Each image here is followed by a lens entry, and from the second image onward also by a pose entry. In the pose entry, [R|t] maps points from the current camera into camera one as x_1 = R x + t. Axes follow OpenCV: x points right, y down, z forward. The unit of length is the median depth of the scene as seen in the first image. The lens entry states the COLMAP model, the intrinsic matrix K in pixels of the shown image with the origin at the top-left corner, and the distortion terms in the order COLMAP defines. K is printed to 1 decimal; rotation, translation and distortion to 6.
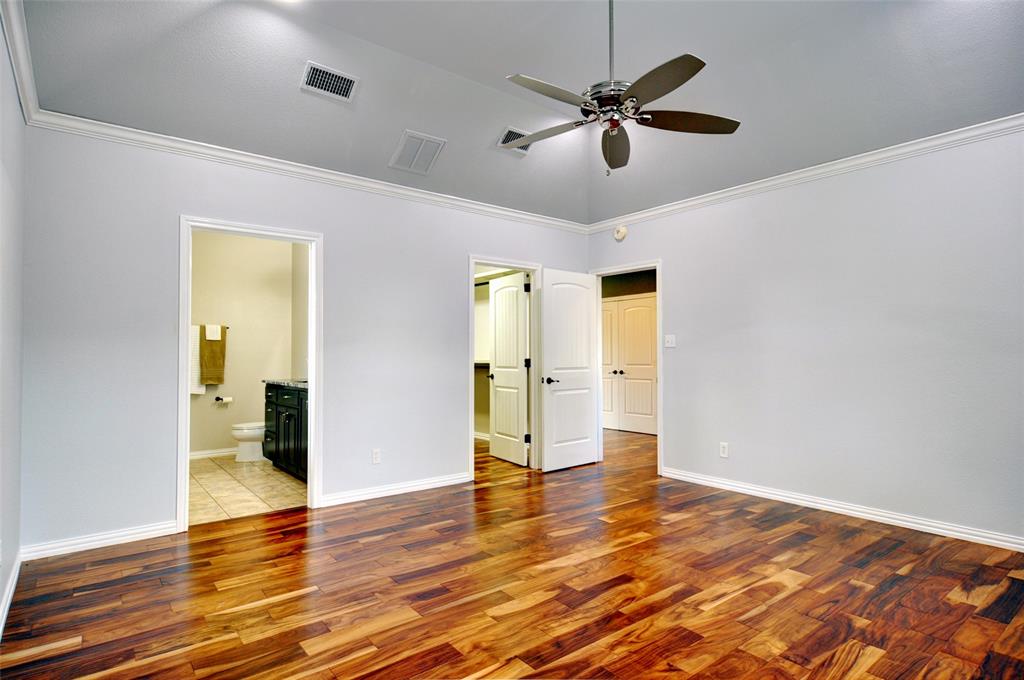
lens RADIAL K [[543.6, 0, 509.6], [0, 543.6, 342.5], [0, 0, 1]] dist [0.017394, -0.008858]
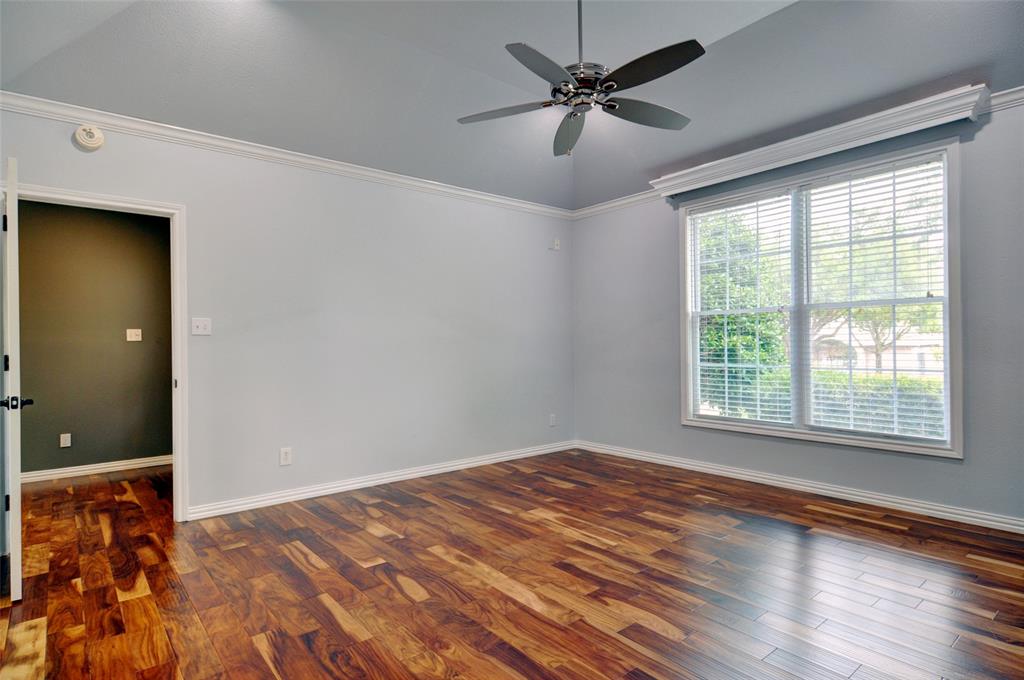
lens RADIAL K [[543.6, 0, 514.7], [0, 543.6, 344.1], [0, 0, 1]] dist [0.017394, -0.008858]
pose [[-0.022200, -0.005440, 0.999739, -0.707304], [-0.010954, 0.999926, 0.005198, 0.019901], [-0.999694, -0.010835, -0.022258, 1.006603]]
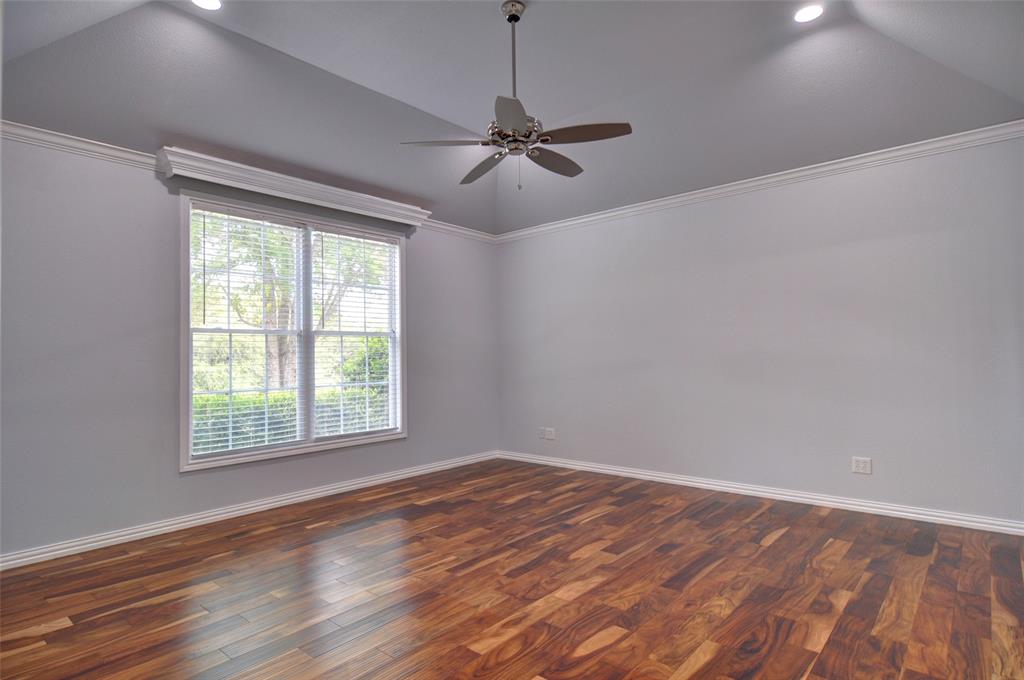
lens RADIAL K [[543.6, 0, 507.6], [0, 543.6, 335.8], [0, 0, 1]] dist [0.017394, -0.008858]
pose [[-0.982346, 0.008752, -0.186870, 0.369460], [0.021600, 0.997531, -0.066827, 0.048949], [0.185823, -0.069684, -0.980109, 1.835309]]
